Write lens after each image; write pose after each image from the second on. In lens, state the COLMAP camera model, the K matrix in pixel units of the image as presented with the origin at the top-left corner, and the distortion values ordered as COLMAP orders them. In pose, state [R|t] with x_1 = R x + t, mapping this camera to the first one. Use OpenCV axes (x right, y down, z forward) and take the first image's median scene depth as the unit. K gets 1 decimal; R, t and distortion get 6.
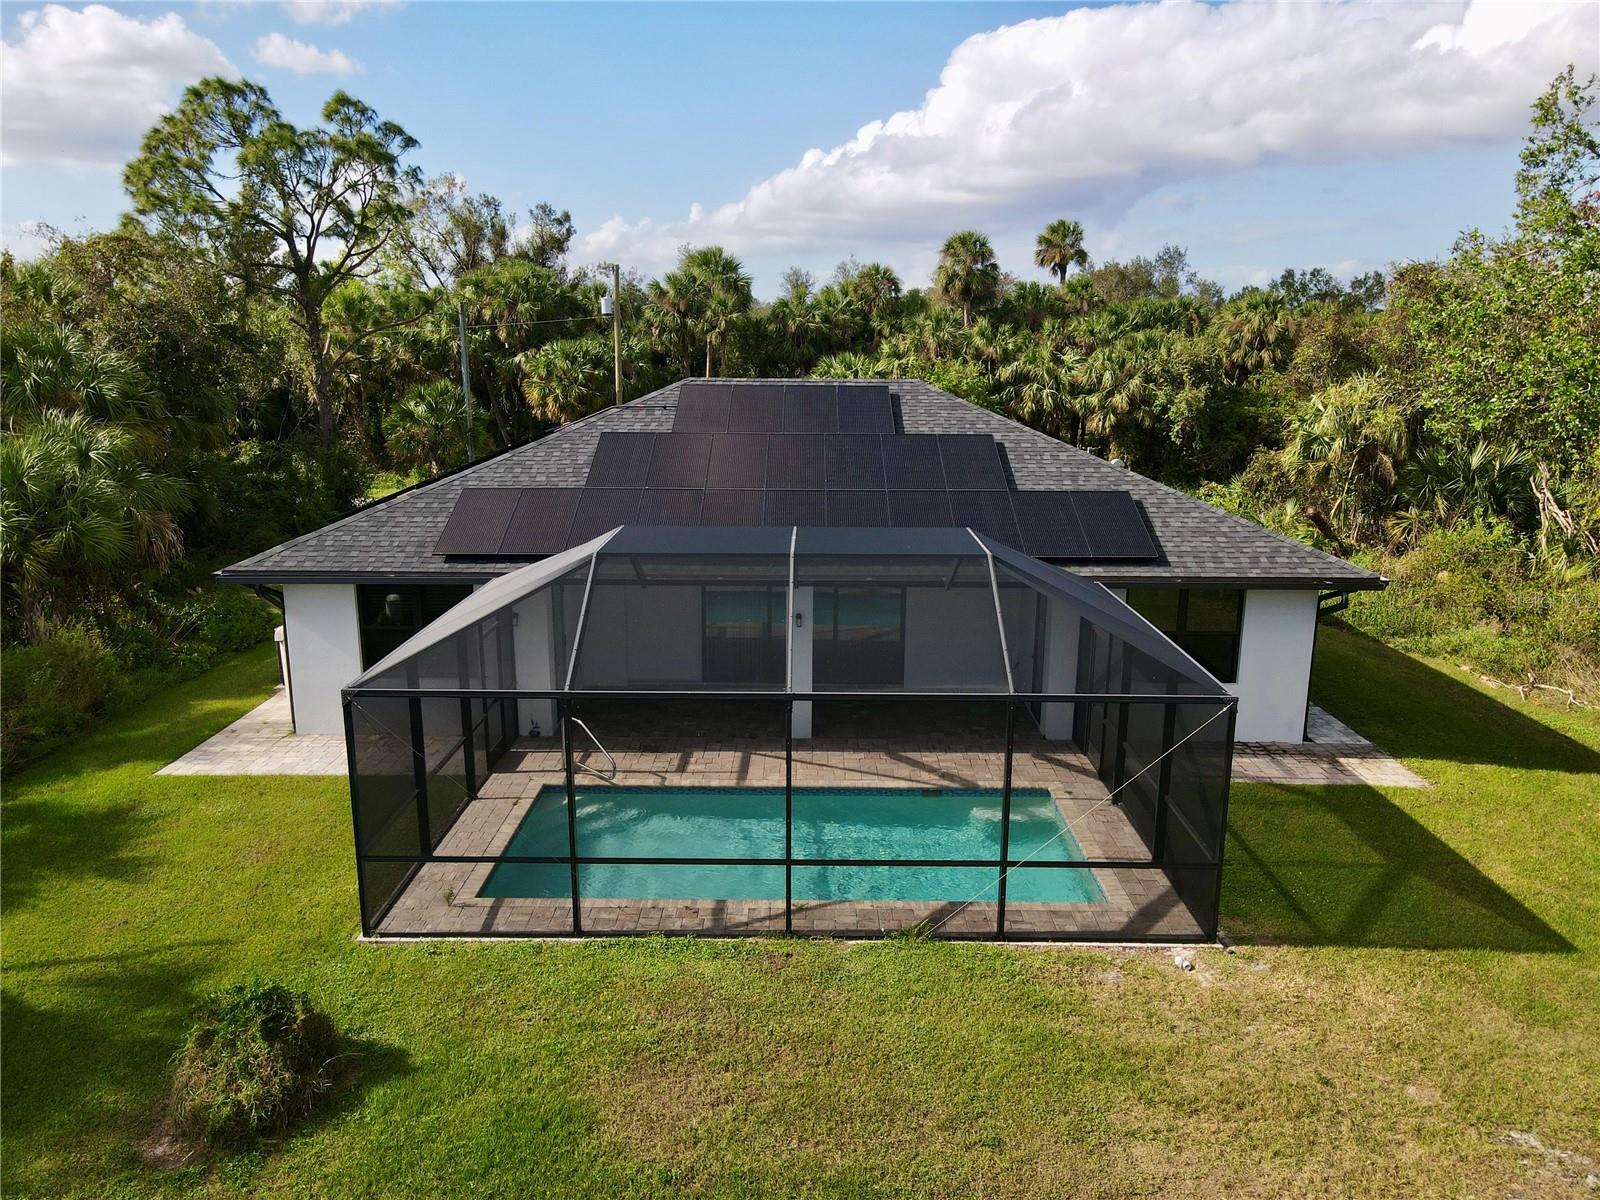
lens RADIAL K [[1176.0, 0, 794.3], [0, 1176.0, 606.3], [0, 0, 1]] dist [-0.002369, 0.015206]
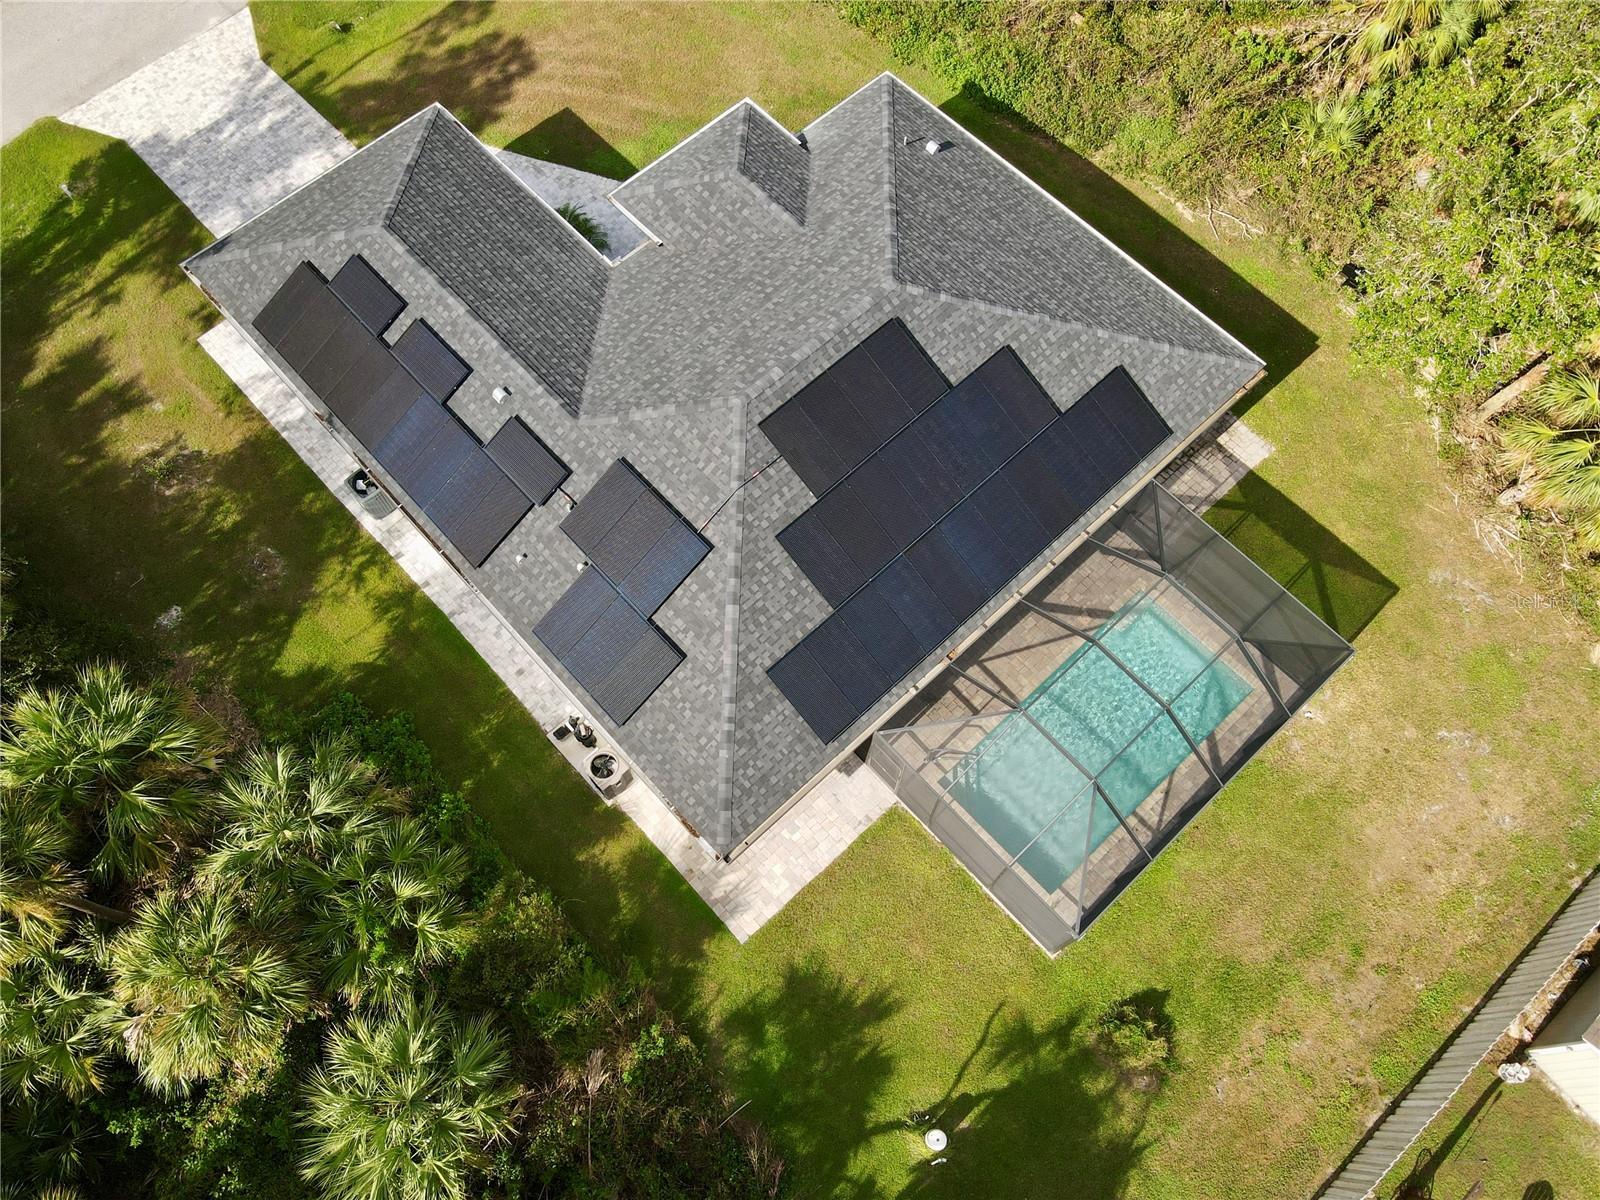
lens RADIAL K [[1176.0, 0, 797.5], [0, 1176.0, 611.8], [0, 0, 1]] dist [-0.002369, 0.015206]
pose [[0.726717, -0.638792, 0.252641, -0.543626], [0.162603, 0.517289, 0.840221, -1.212812], [-0.667415, -0.569523, 0.479792, 0.425336]]
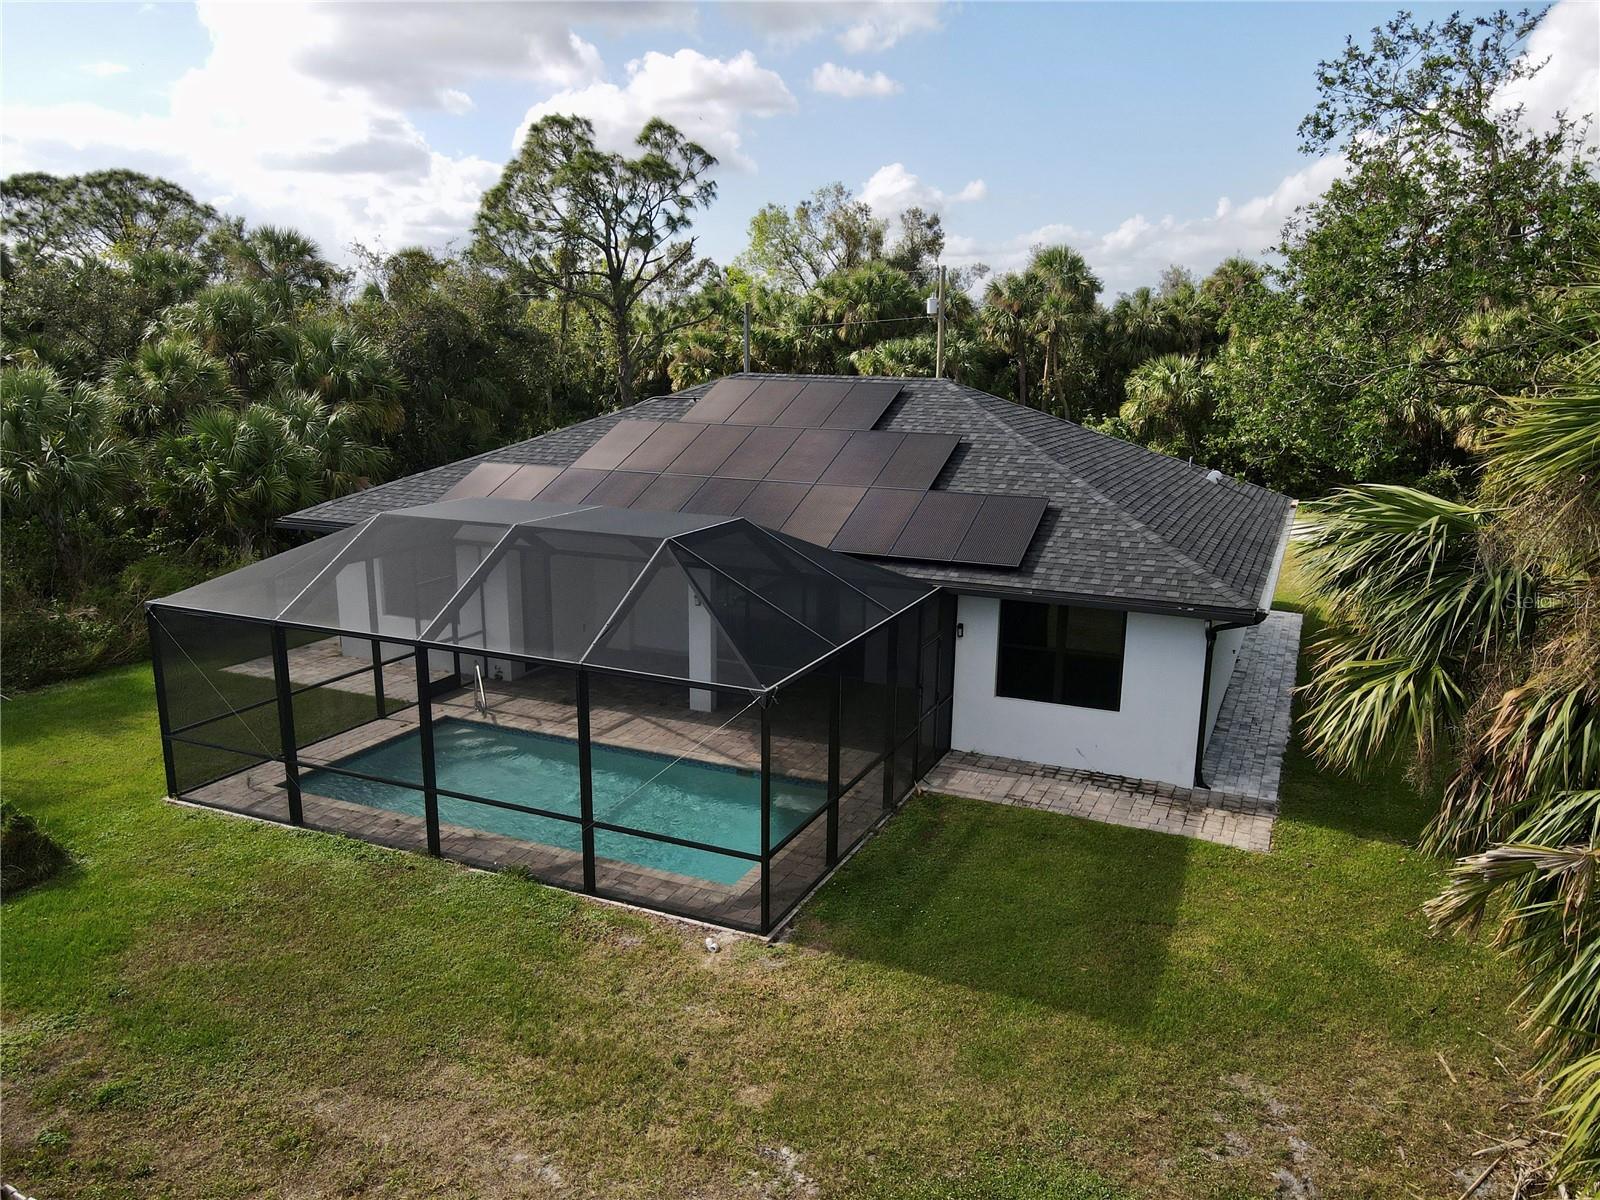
lens RADIAL K [[1176.0, 0, 800.2], [0, 1176.0, 594.0], [0, 0, 1]] dist [-0.002369, 0.015206]
pose [[0.917480, 0.090365, -0.387381, 0.486688], [-0.094442, 0.995494, 0.008542, -0.010215], [0.386408, 0.028748, 0.921880, 0.050486]]
